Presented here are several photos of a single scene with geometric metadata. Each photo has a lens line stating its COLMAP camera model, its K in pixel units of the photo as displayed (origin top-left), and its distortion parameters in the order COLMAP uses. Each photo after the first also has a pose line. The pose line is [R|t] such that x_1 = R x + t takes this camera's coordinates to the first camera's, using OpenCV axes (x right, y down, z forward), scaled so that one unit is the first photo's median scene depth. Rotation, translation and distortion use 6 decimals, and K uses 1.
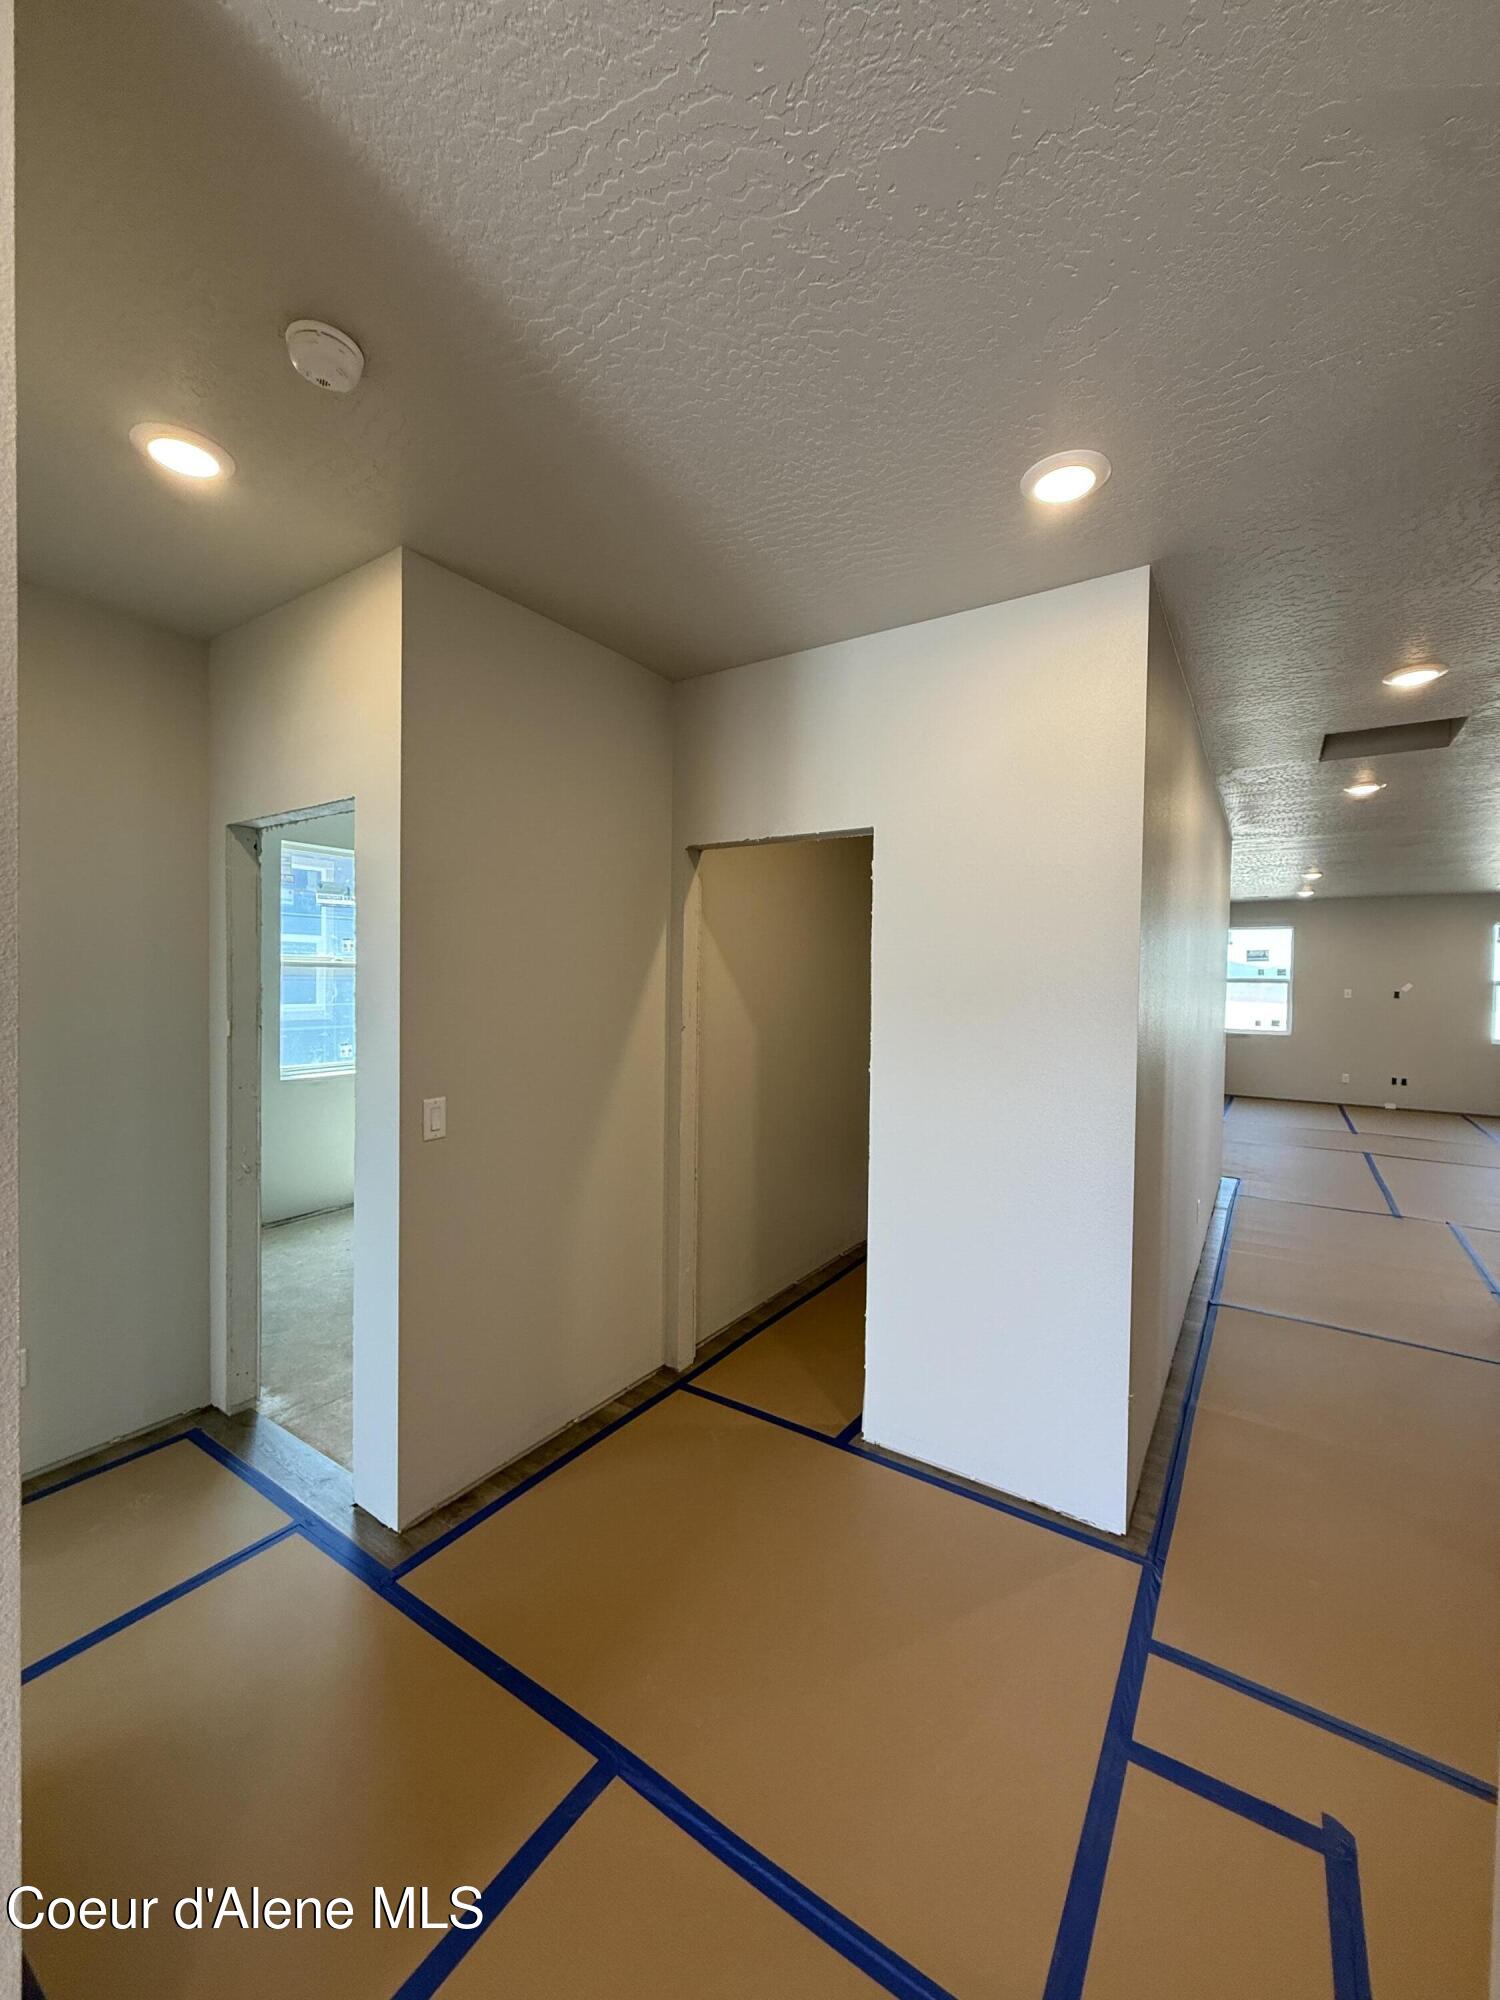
lens RADIAL K [[789.6, 0, 749.7], [0, 789.6, 994.1], [0, 0, 1]] dist [-0.001991, 0.000795]
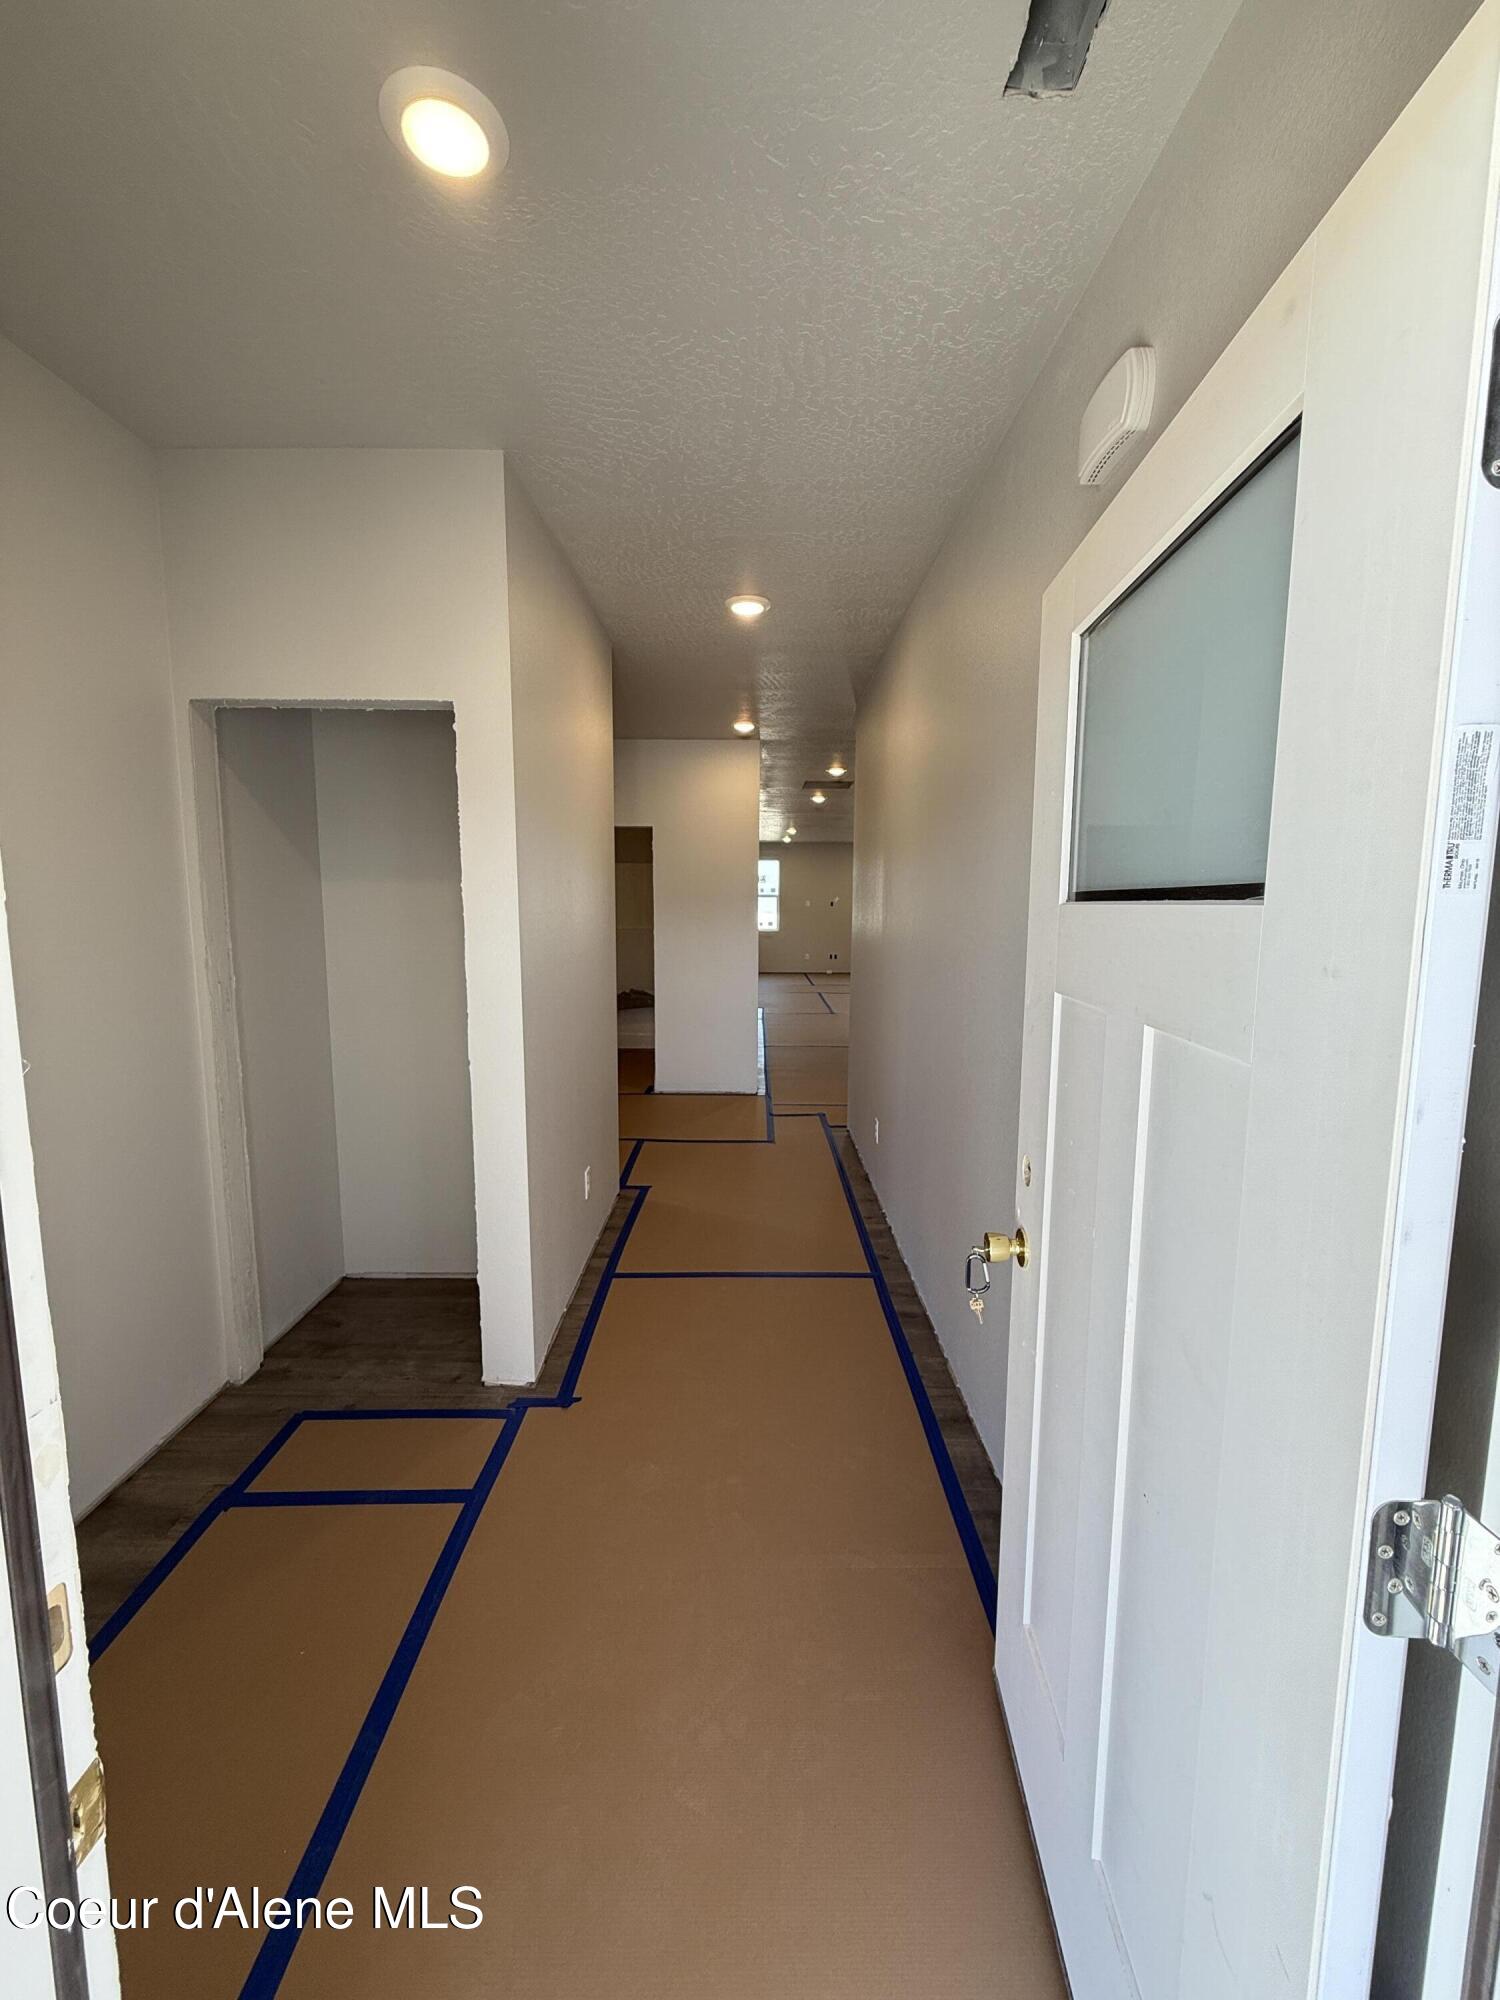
lens RADIAL K [[789.6, 0, 752.1], [0, 789.6, 995.3], [0, 0, 1]] dist [-0.001991, 0.000795]
pose [[0.833351, -0.070962, 0.548171, -0.265168], [0.011919, 0.993801, 0.110530, 0.006381], [-0.552616, -0.085576, 0.829031, -0.326146]]
